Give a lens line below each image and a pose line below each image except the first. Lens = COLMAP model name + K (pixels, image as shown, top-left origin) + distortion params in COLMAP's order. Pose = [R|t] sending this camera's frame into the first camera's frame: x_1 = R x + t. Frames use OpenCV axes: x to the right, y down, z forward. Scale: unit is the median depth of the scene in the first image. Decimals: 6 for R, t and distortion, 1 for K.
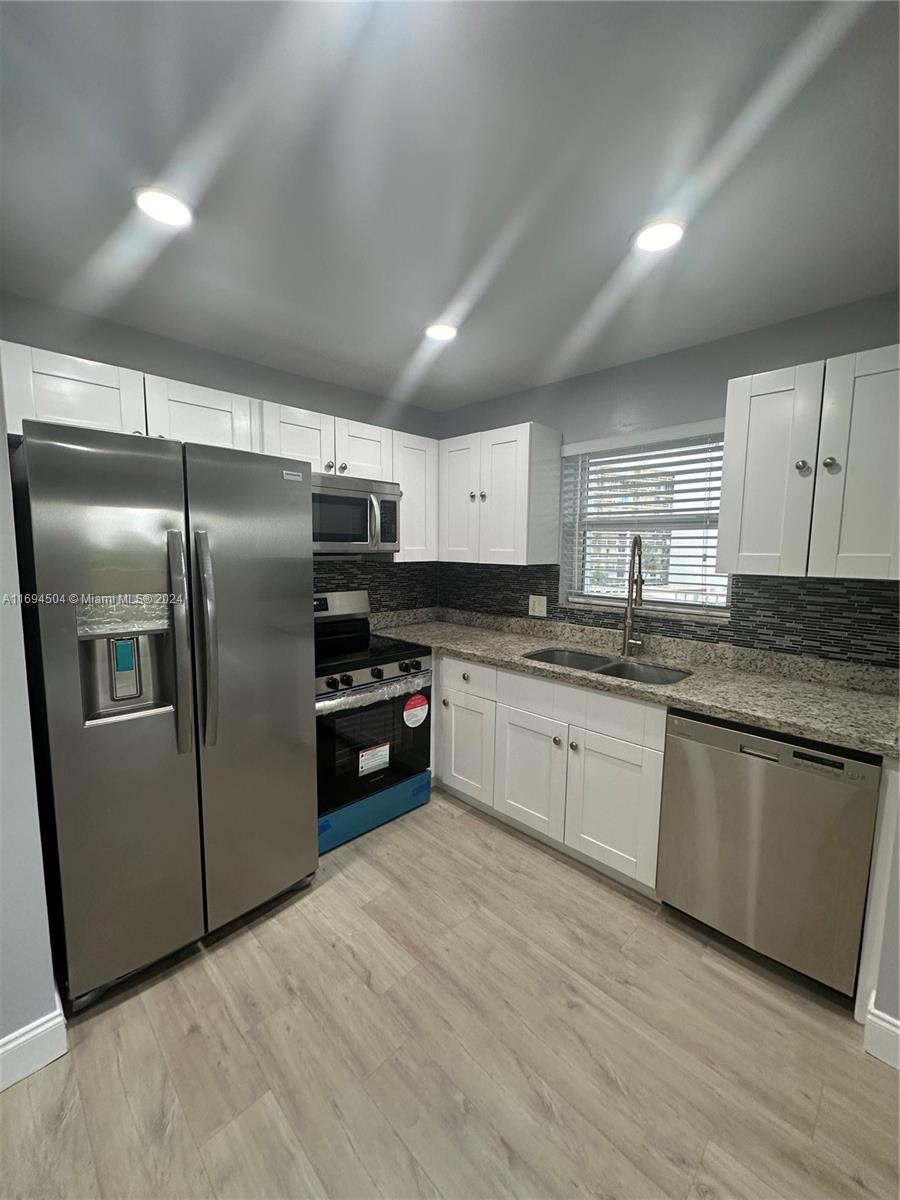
lens RADIAL K [[477.8, 0, 451.8], [0, 477.8, 600.6], [0, 0, 1]] dist [-0.002960, 0.001003]
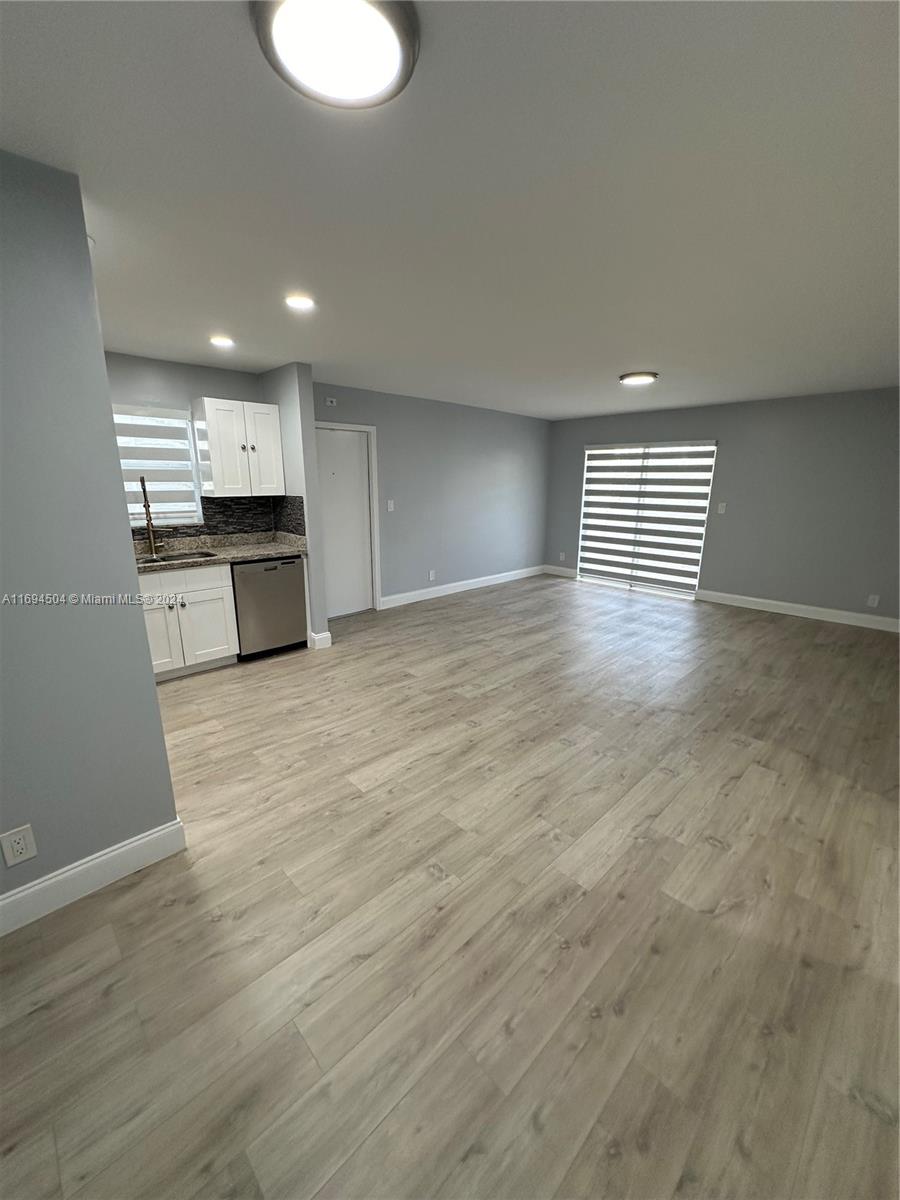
lens RADIAL K [[477.8, 0, 445.2], [0, 477.8, 603.2], [0, 0, 1]] dist [-0.002960, 0.001003]
pose [[0.026036, -0.263677, 0.964260, -1.388750], [0.104211, 0.960047, 0.259711, -0.046275], [-0.994214, 0.093725, 0.052473, -0.018639]]
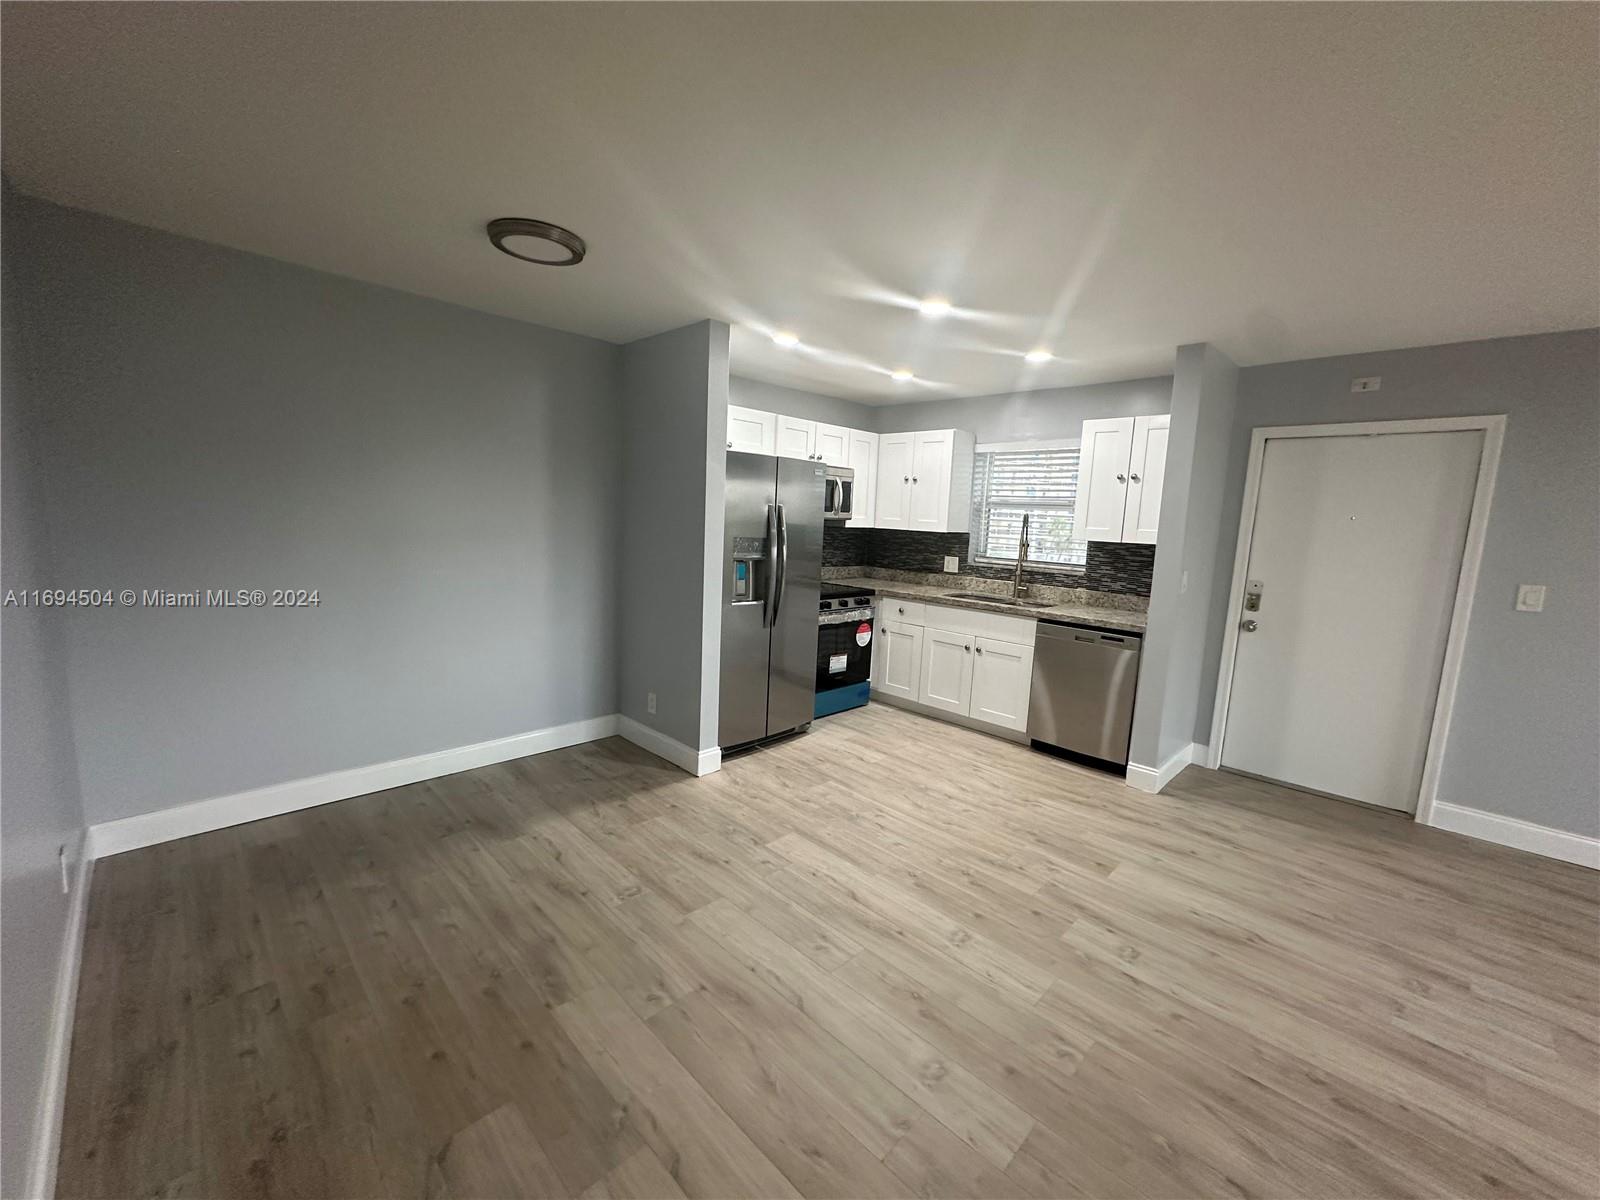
lens RADIAL K [[637.1, 0, 803.5], [0, 637.1, 599.2], [0, 0, 1]] dist [-0.002960, 0.001003]
pose [[0.999467, 0.032010, 0.006399, -0.334925], [-0.032139, 0.999260, 0.021114, 0.118811], [-0.005718, -0.021309, 0.999757, -1.070411]]
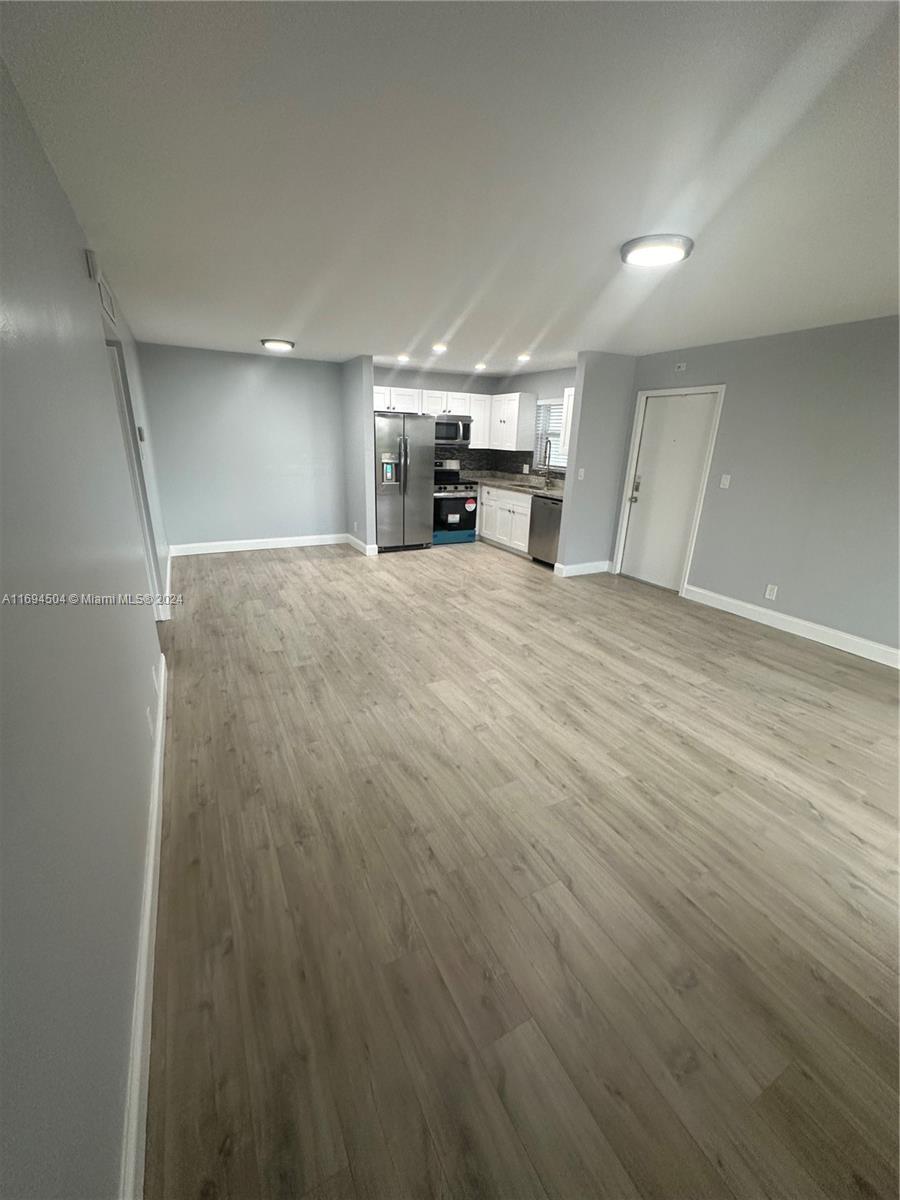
lens RADIAL K [[477.8, 0, 451.9], [0, 477.8, 598.2], [0, 0, 1]] dist [-0.002960, 0.001003]
pose [[0.954572, 0.112957, -0.275739, 0.806739], [-0.053052, 0.975006, 0.215753, 0.210098], [0.293218, -0.191323, 0.936706, -2.145991]]
